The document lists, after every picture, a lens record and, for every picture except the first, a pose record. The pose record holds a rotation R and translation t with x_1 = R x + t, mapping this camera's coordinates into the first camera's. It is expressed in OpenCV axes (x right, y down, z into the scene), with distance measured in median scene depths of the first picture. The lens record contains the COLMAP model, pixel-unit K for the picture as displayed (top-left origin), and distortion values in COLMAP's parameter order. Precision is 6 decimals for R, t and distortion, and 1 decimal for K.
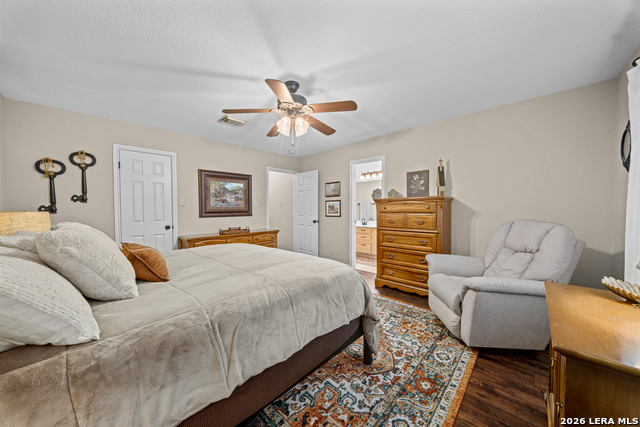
lens RADIAL K [[221.9, 0, 318.8], [0, 221.9, 214.0], [0, 0, 1]] dist [-0.001282, -0.000269]
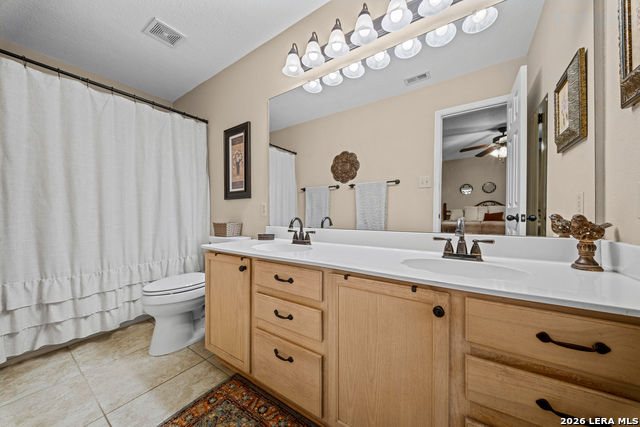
lens RADIAL K [[221.9, 0, 318.8], [0, 221.9, 214.0], [0, 0, 1]] dist [-0.001282, -0.000269]
pose [[0.985629, -0.000646, 0.168921, 0.146293], [0.005010, 0.999664, -0.025412, 0.016990], [-0.168848, 0.025894, 0.985302, 0.599593]]
